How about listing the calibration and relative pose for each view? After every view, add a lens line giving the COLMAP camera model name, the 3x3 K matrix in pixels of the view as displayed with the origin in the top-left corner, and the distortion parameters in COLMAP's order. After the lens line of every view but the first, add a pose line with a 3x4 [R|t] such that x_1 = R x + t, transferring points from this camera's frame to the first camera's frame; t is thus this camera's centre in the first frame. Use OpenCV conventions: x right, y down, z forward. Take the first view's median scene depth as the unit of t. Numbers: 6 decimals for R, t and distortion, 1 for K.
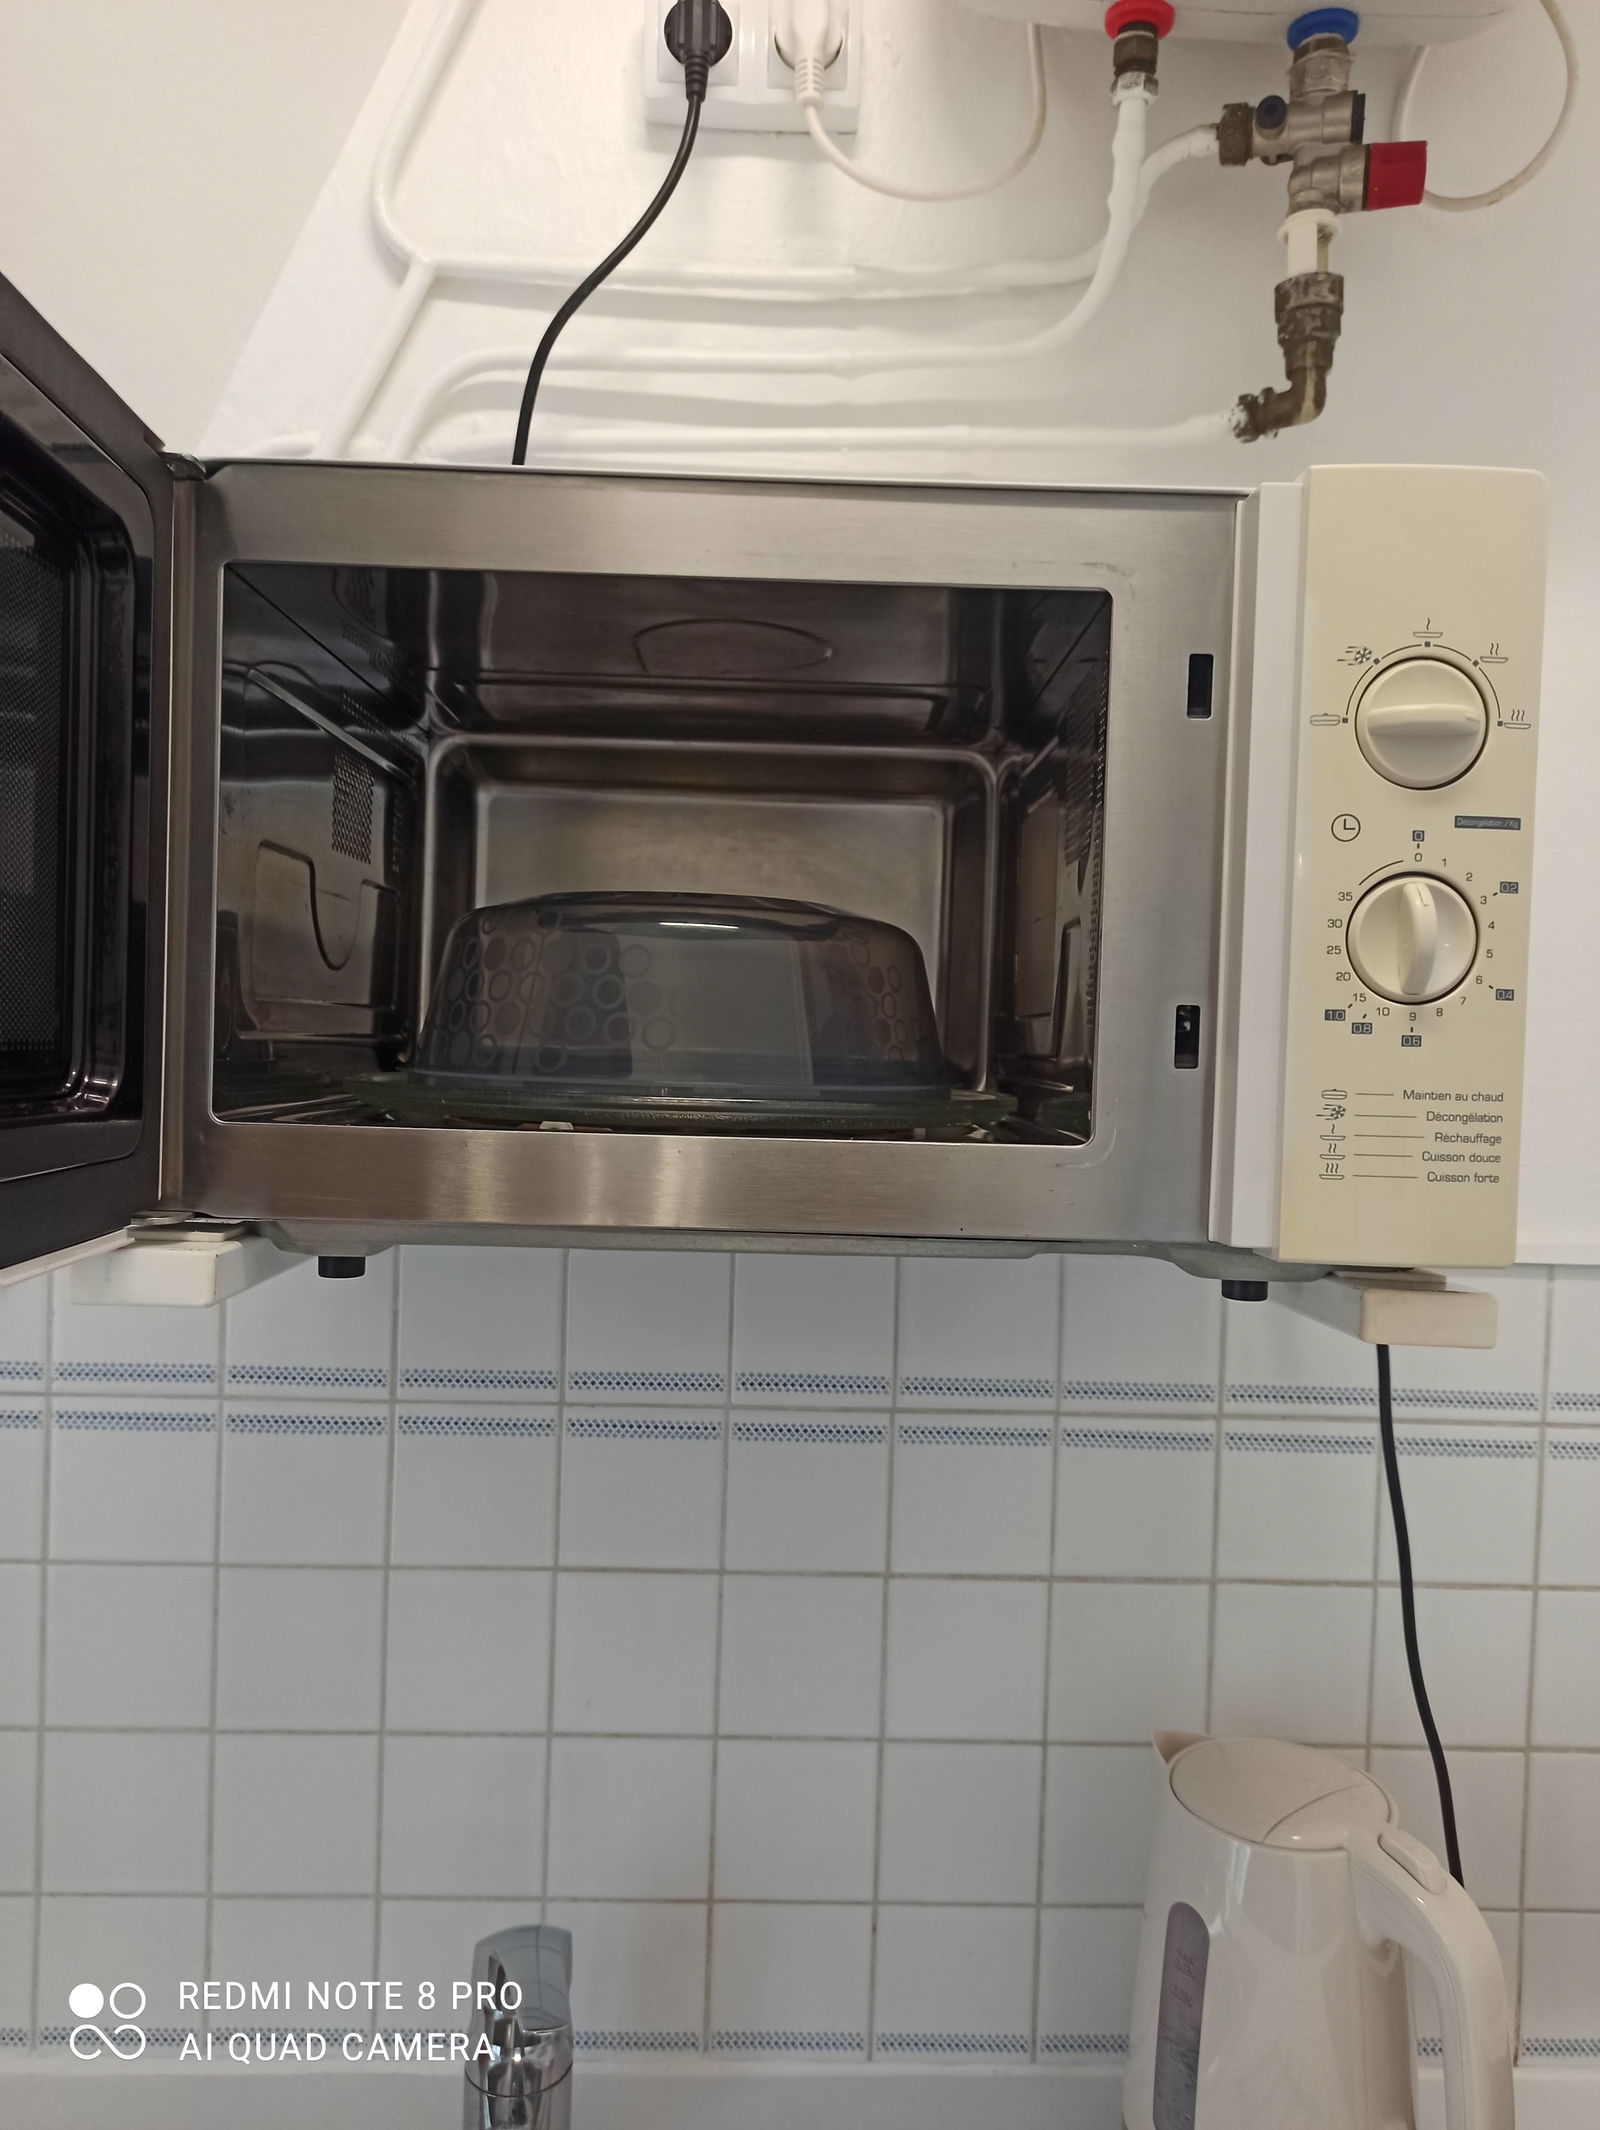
lens RADIAL K [[1539.2, 0, 801.3], [0, 1539.2, 1060.6], [0, 0, 1]] dist [0.002153, -0.000079]
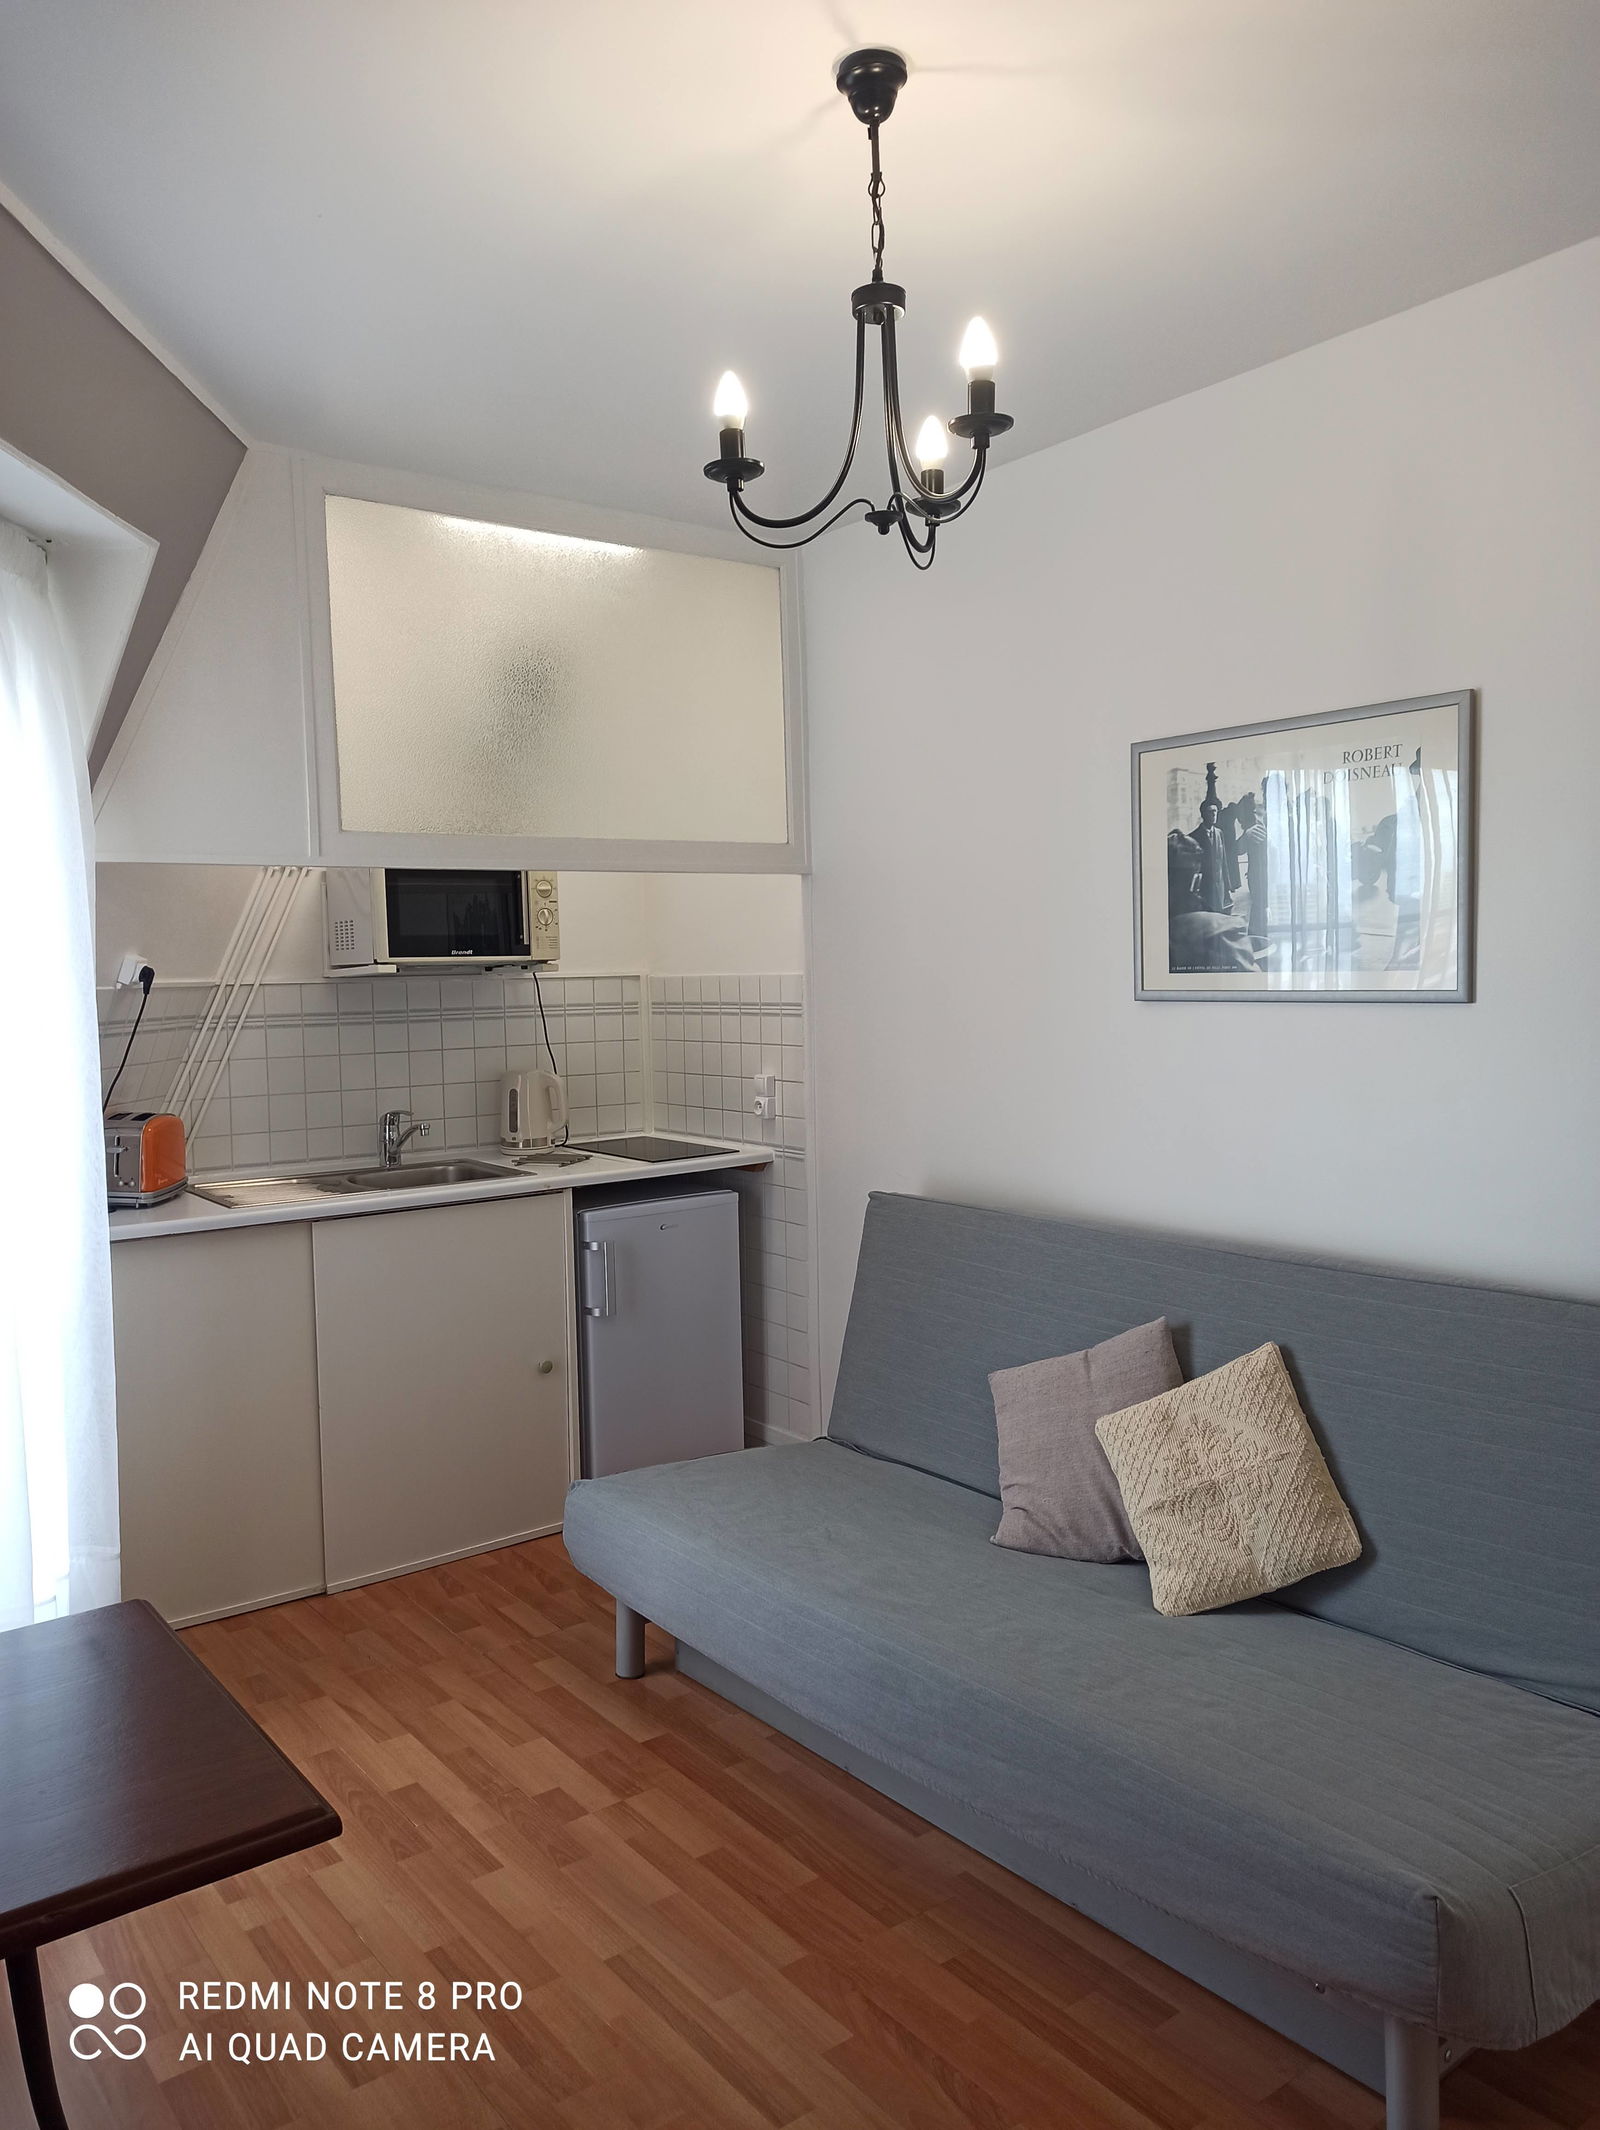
lens RADIAL K [[1539.2, 0, 801.3], [0, 1539.2, 1060.6], [0, 0, 1]] dist [0.002153, -0.000079]
pose [[0.815025, -0.080190, 0.573849, -1.782115], [0.055469, 0.996627, 0.060488, 0.141803], [-0.576764, -0.017468, 0.816724, -3.544404]]
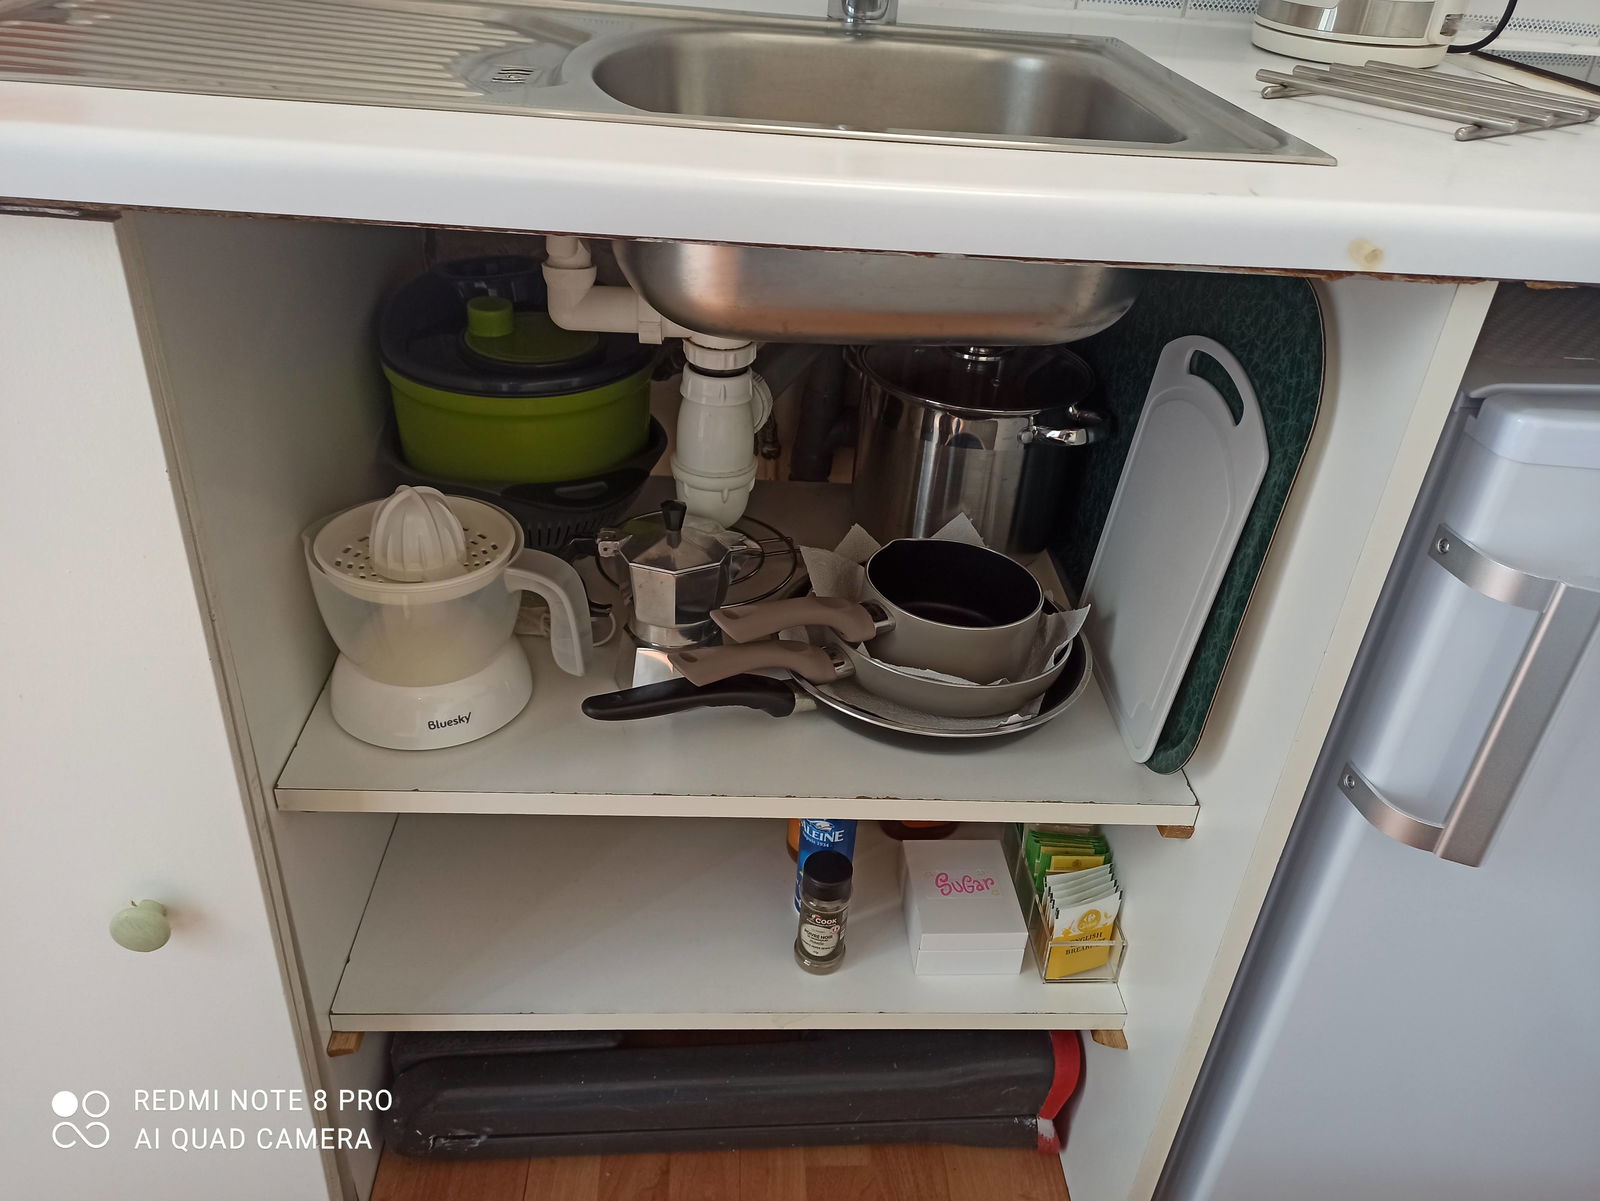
lens RADIAL K [[1156.2, 0, 837.6], [0, 1156.2, 600.4], [0, 0, 1]] dist [0.002153, -0.000079]
pose [[0.998767, 0.025181, 0.042781, -0.219636], [-0.043764, 0.853404, 0.519409, 0.568961], [-0.023431, -0.520641, 0.853454, -0.237756]]
